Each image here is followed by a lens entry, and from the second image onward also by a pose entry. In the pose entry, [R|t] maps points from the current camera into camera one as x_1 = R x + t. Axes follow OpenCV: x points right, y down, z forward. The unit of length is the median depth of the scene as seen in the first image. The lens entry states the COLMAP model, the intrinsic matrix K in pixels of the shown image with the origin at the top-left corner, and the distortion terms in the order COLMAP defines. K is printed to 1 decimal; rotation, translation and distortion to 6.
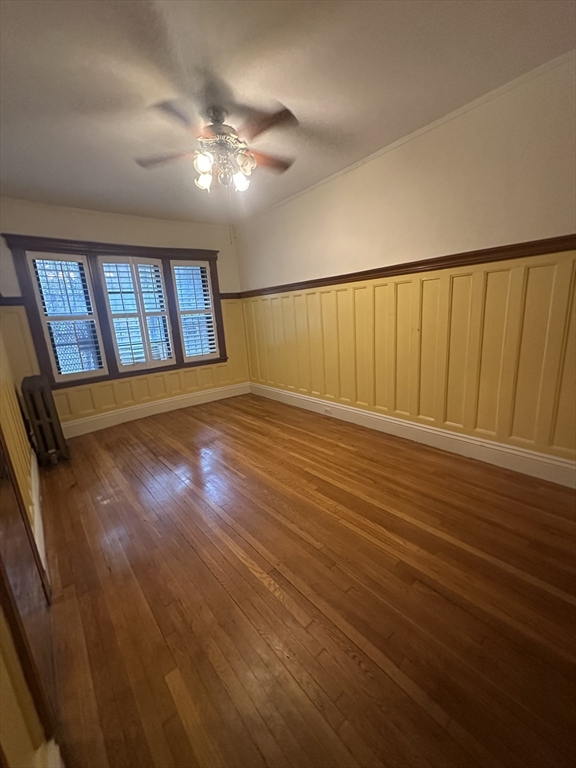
lens RADIAL K [[306.2, 0, 291.5], [0, 306.2, 382.0], [0, 0, 1]] dist [-0.006758, 0.000177]
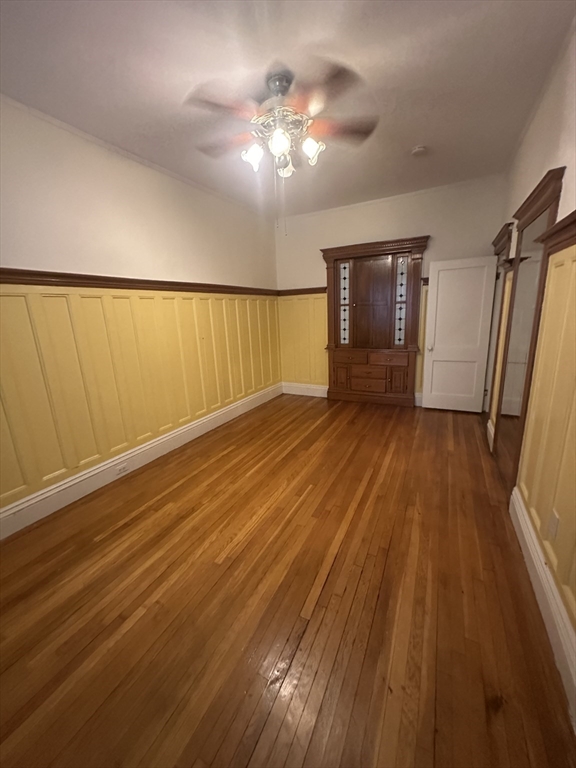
lens RADIAL K [[306.2, 0, 291.0], [0, 306.2, 383.7], [0, 0, 1]] dist [-0.006758, 0.000177]
pose [[-0.384477, -0.134124, 0.913339, -0.808900], [0.273934, 0.928248, 0.251628, -0.196119], [-0.881554, 0.346939, -0.320148, 1.072135]]
